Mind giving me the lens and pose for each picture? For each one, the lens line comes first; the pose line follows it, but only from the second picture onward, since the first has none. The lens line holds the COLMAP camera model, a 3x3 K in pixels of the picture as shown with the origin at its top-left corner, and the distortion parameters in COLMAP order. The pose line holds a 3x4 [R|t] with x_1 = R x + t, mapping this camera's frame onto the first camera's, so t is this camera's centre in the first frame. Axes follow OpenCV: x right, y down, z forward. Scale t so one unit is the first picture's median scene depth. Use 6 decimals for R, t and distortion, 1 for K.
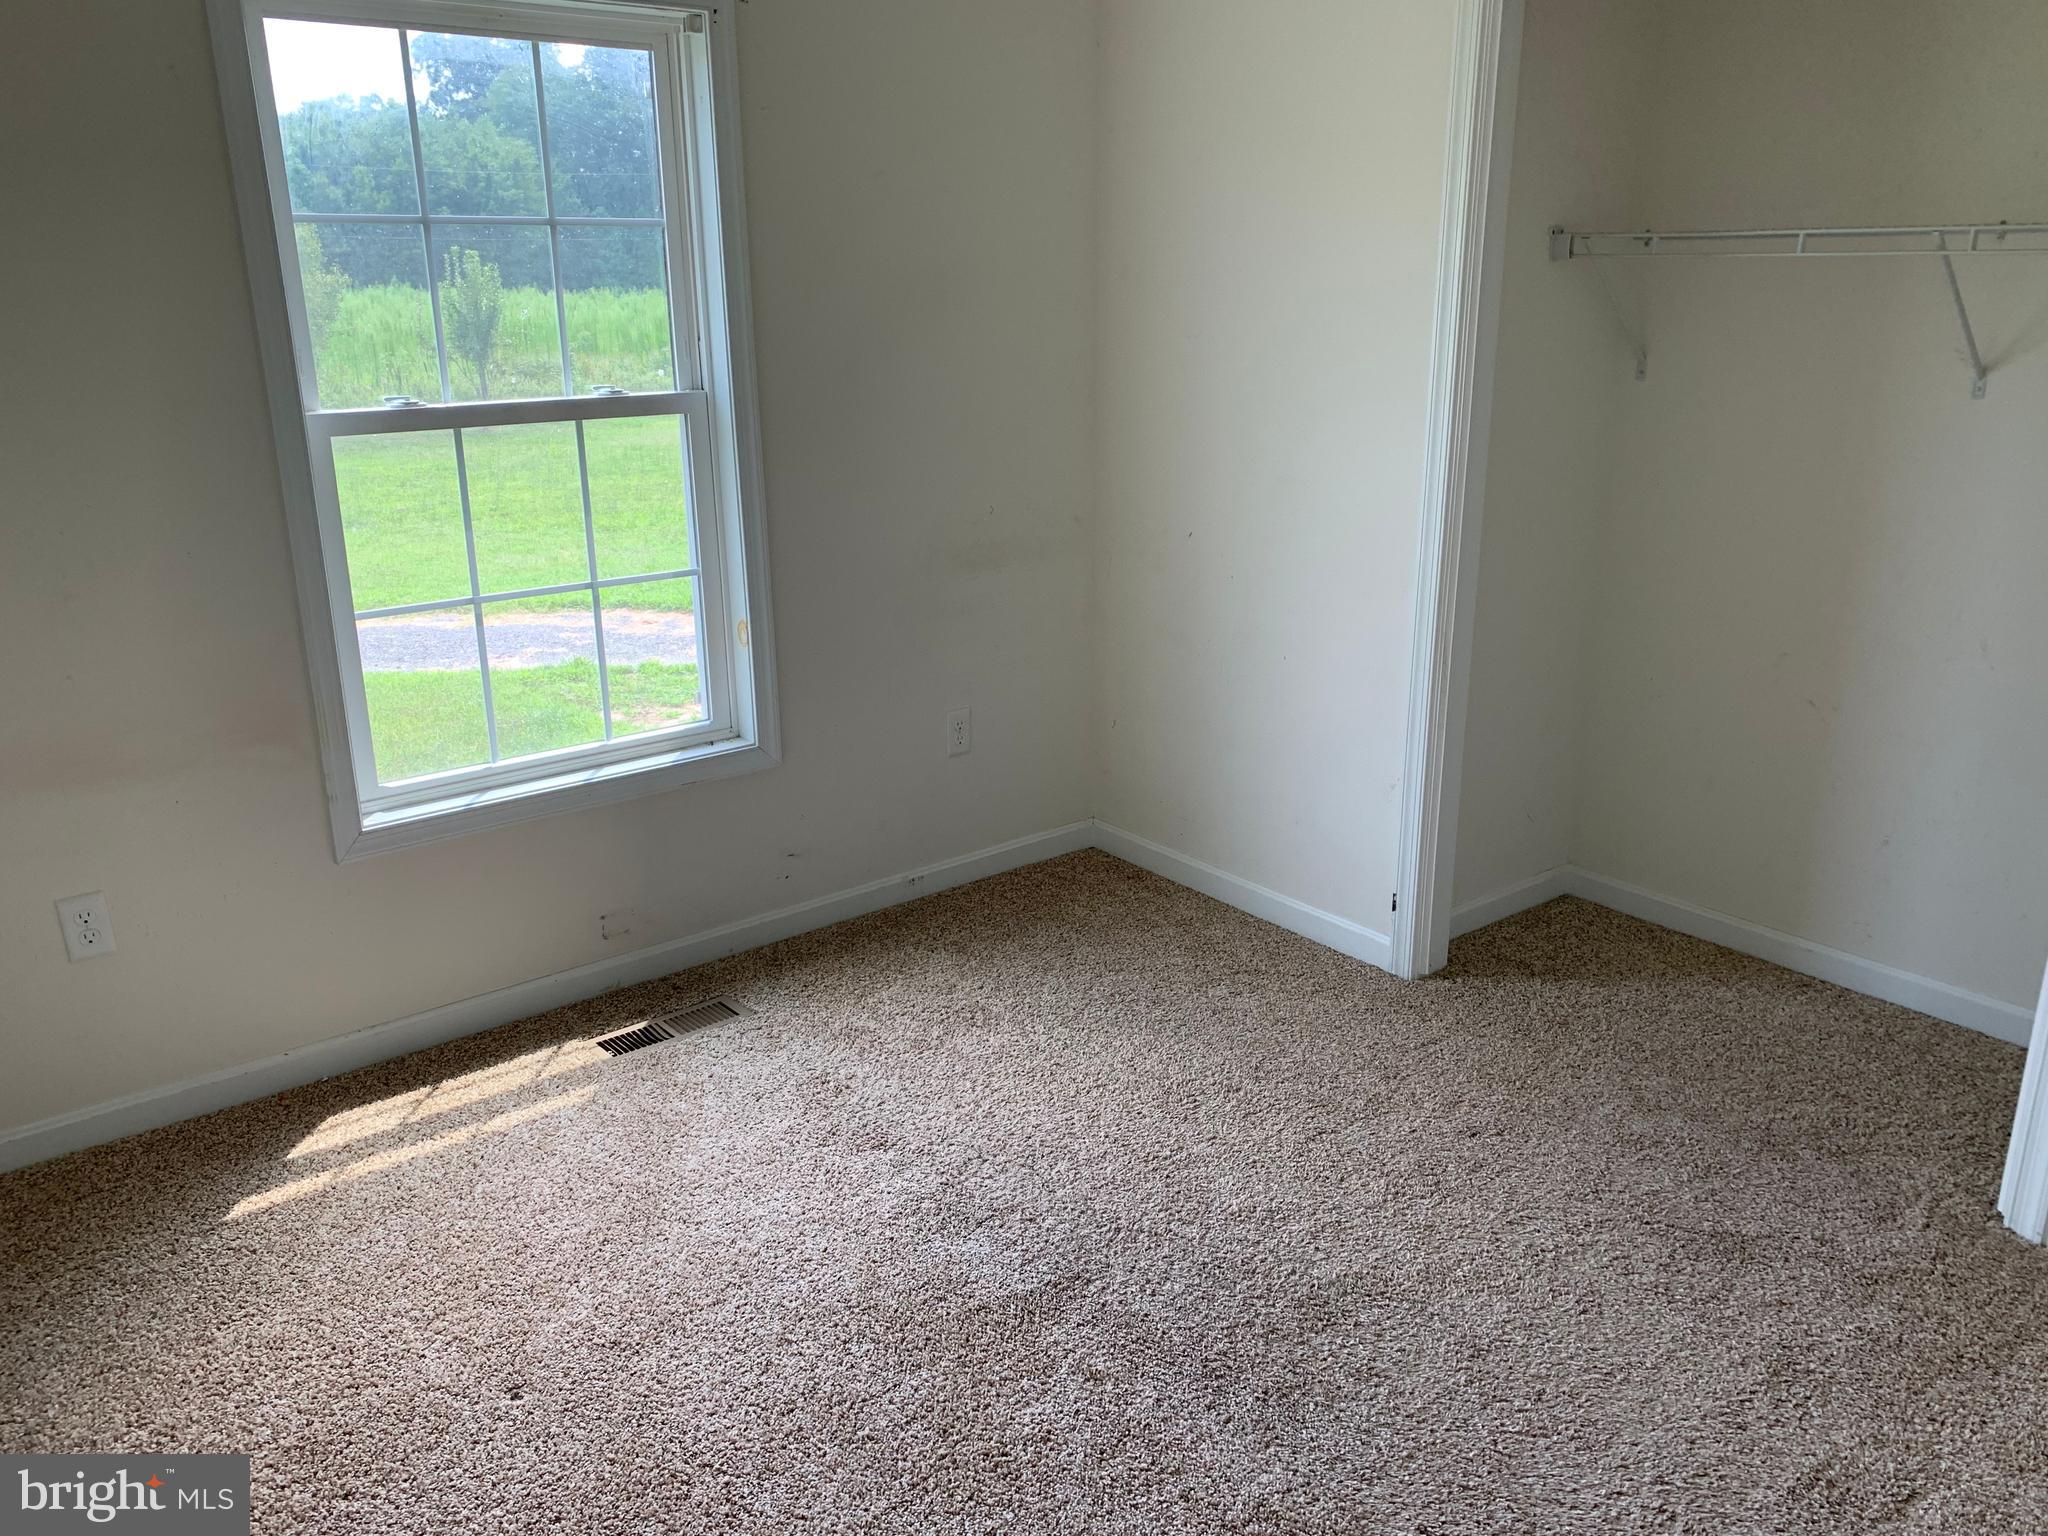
lens RADIAL K [[1570.0, 0, 1023.1], [0, 1570.0, 757.1], [0, 0, 1]] dist [0.002501, -0.003917]
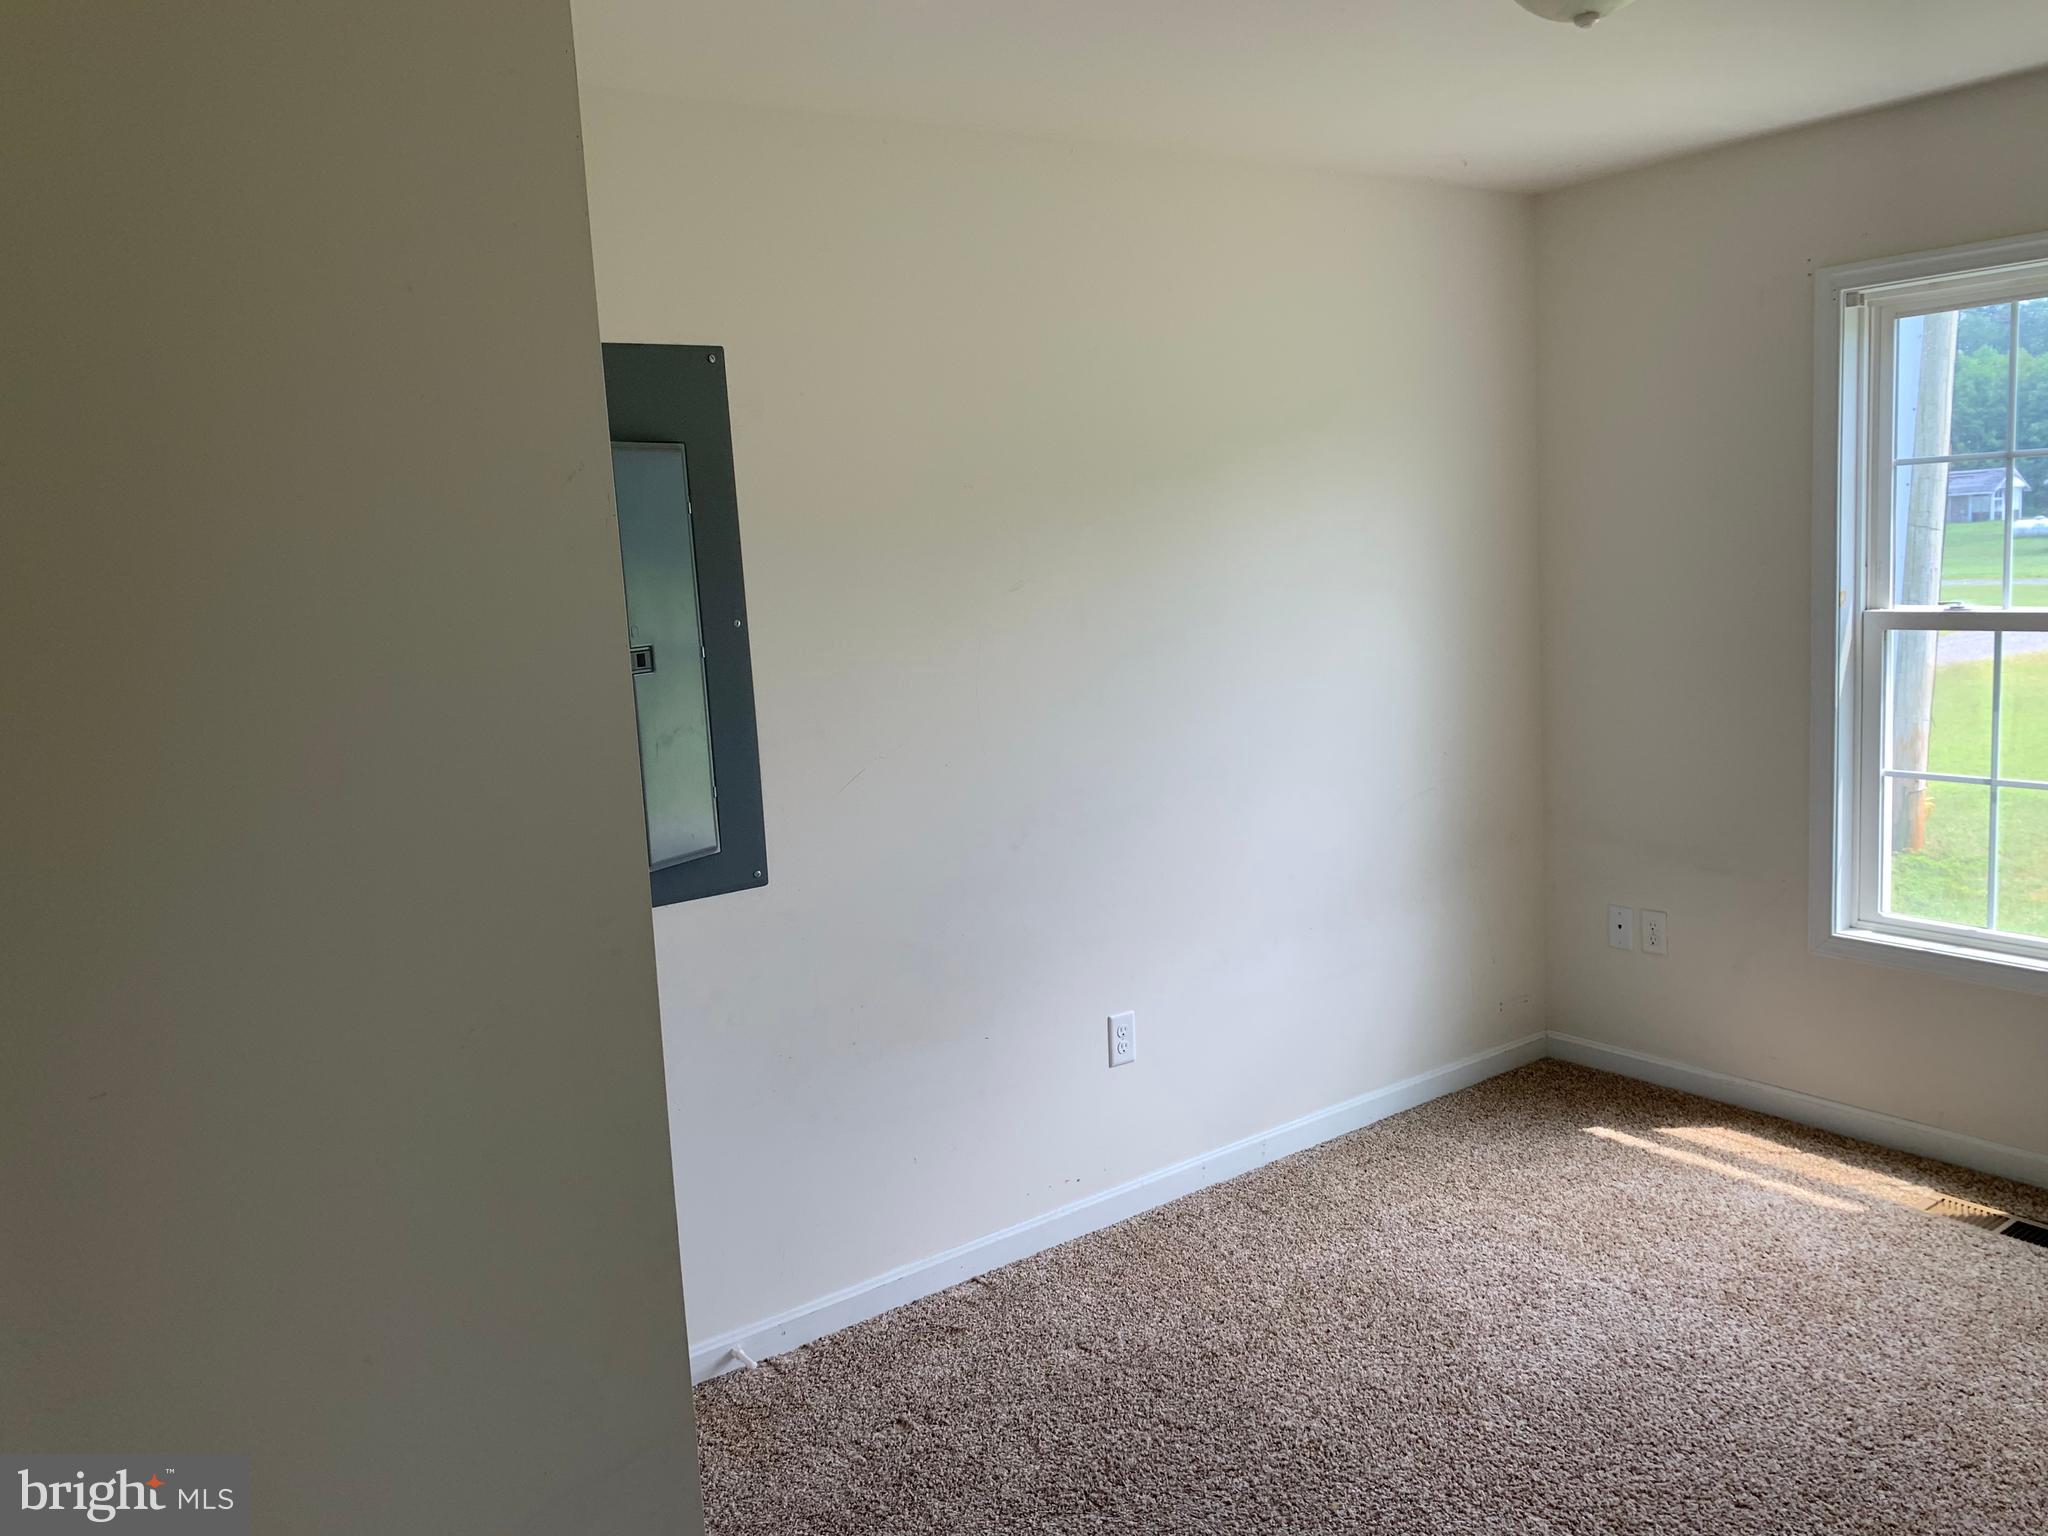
lens RADIAL K [[1570.0, 0, 1023.1], [0, 1570.0, 757.1], [0, 0, 1]] dist [0.002501, -0.003917]
pose [[-0.056375, 0.152363, -0.986715, 0.852627], [-0.231277, 0.959413, 0.161361, -0.149125], [0.971253, 0.237302, -0.018849, 0.377145]]
